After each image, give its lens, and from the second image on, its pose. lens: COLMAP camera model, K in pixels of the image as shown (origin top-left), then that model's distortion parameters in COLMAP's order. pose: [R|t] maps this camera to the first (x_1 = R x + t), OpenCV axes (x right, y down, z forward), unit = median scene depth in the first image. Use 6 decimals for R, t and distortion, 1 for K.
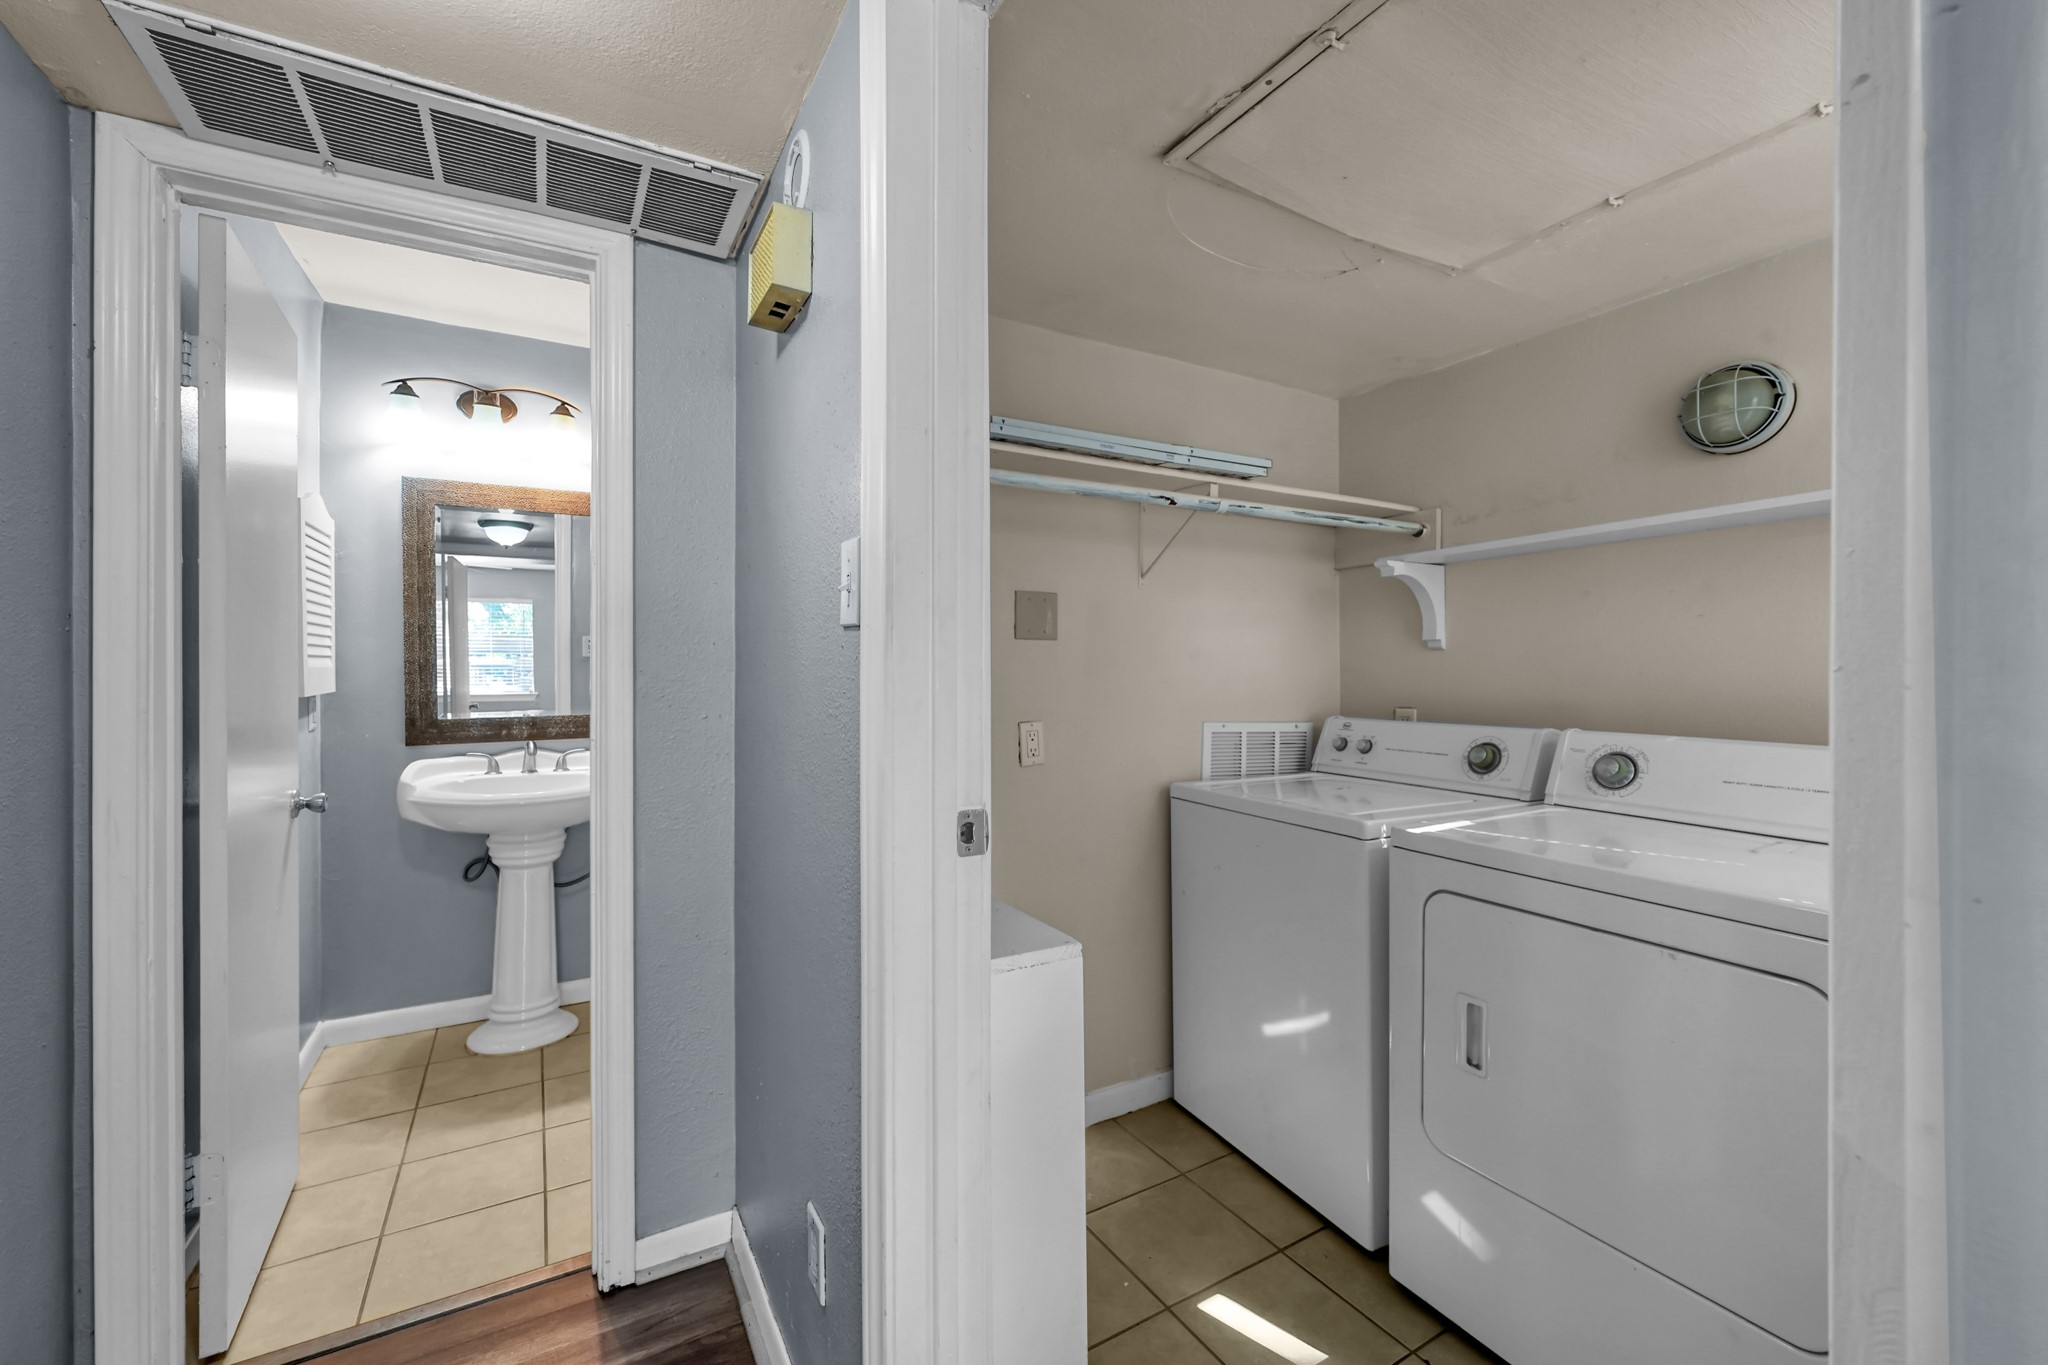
lens RADIAL K [[824.2, 0, 1028.9], [0, 824.2, 672.2], [0, 0, 1]] dist [0.001378, 0.000131]
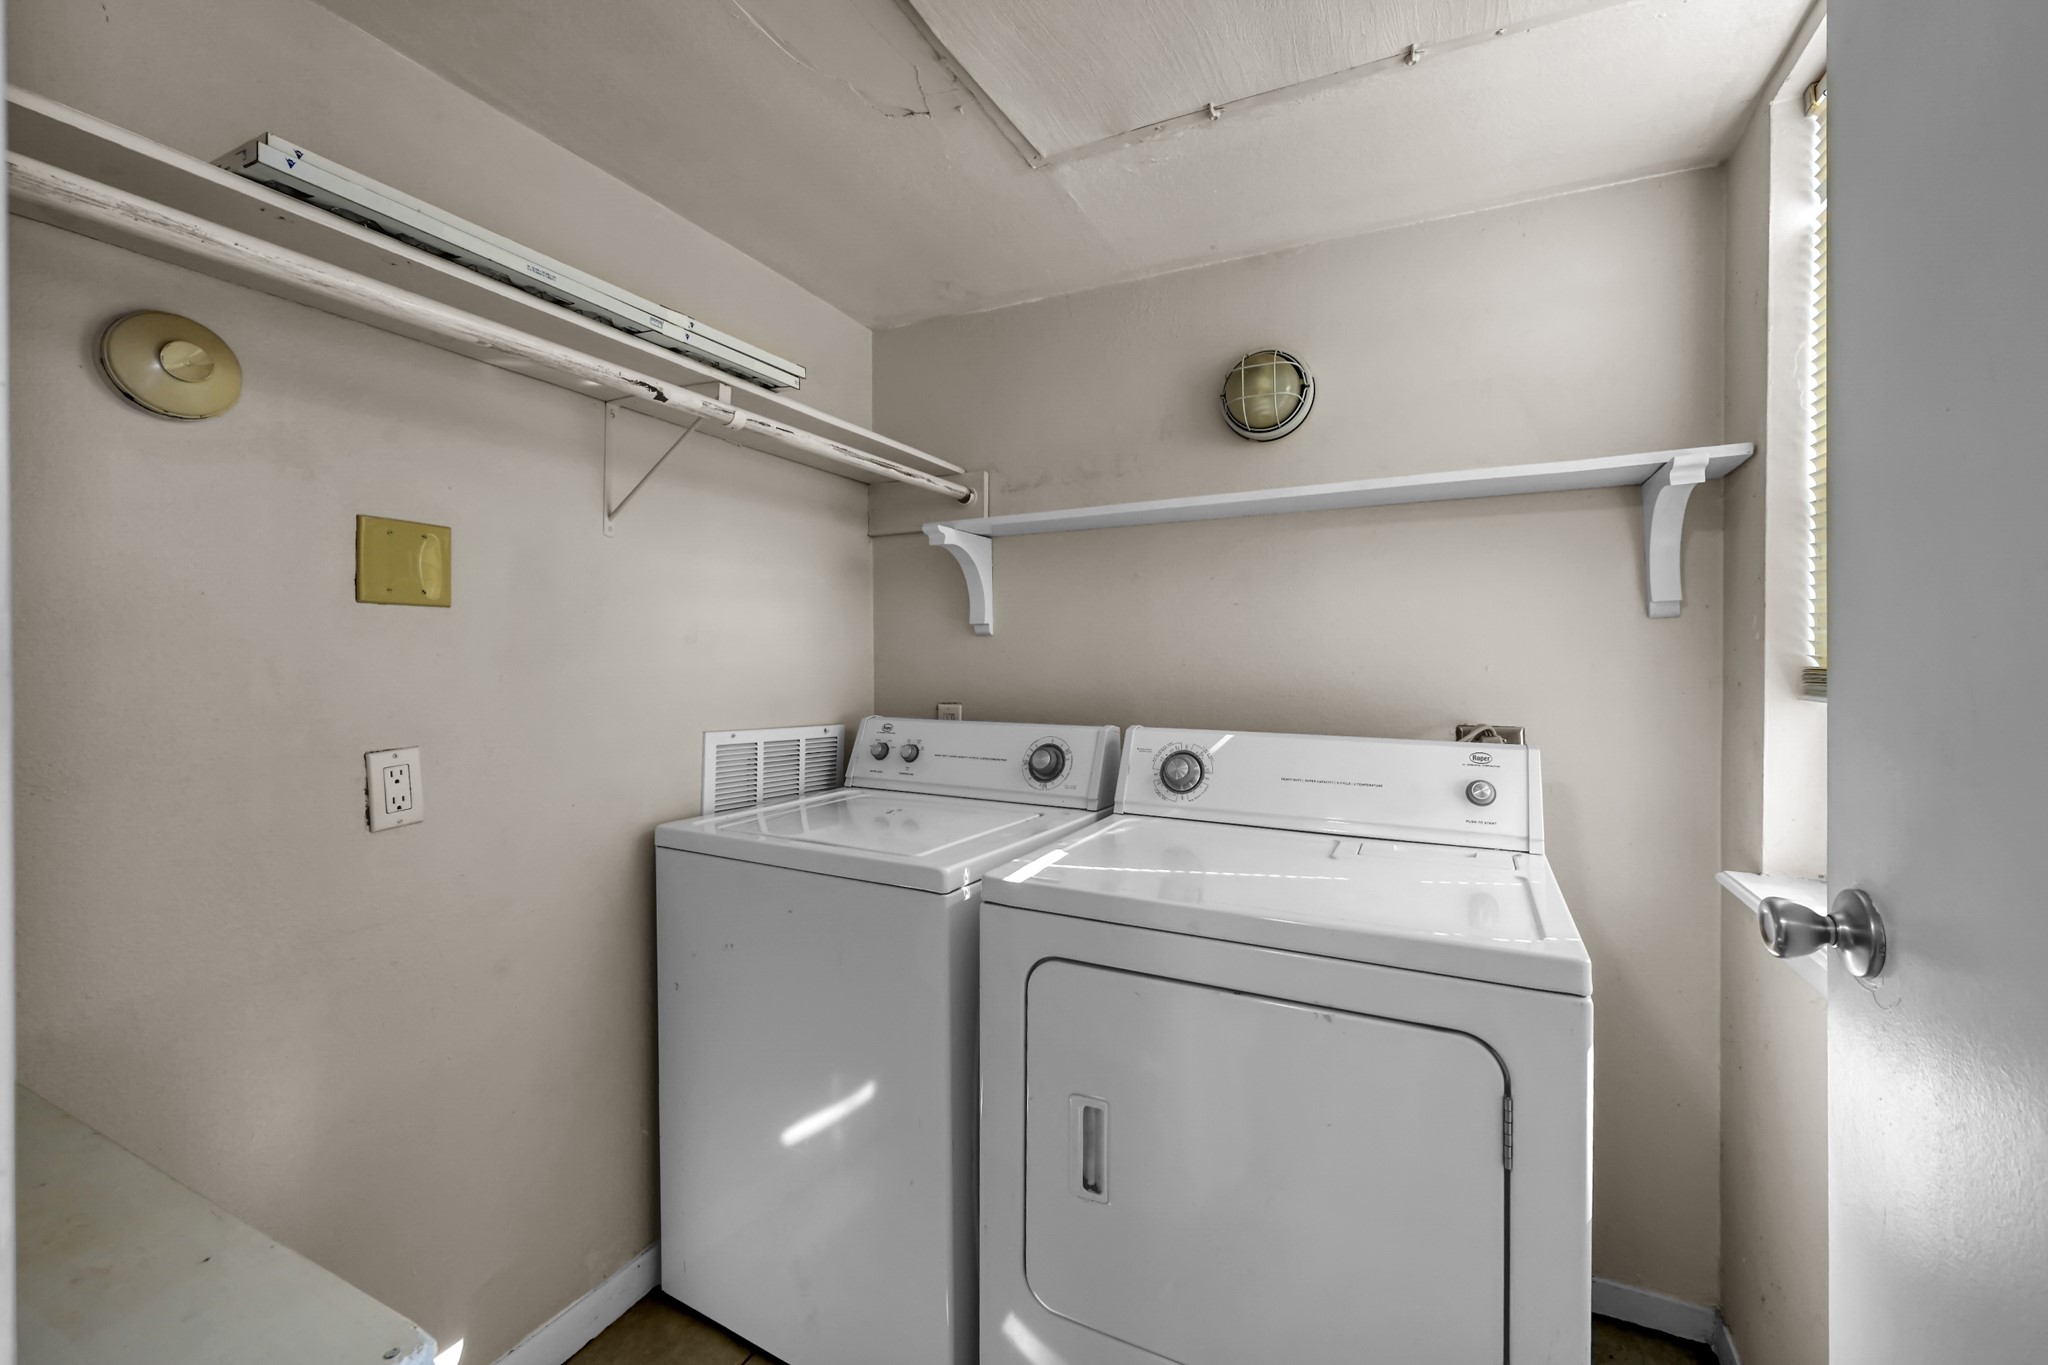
lens RADIAL K [[854.6, 0, 1010.2], [0, 854.6, 662.6], [0, 0, 1]] dist [0.001335, 0.000015]
pose [[0.841022, -0.000441, 0.541001, 0.040246], [-0.001305, 0.999995, 0.002843, -0.001872], [-0.541000, -0.003097, 0.841017, 0.272523]]
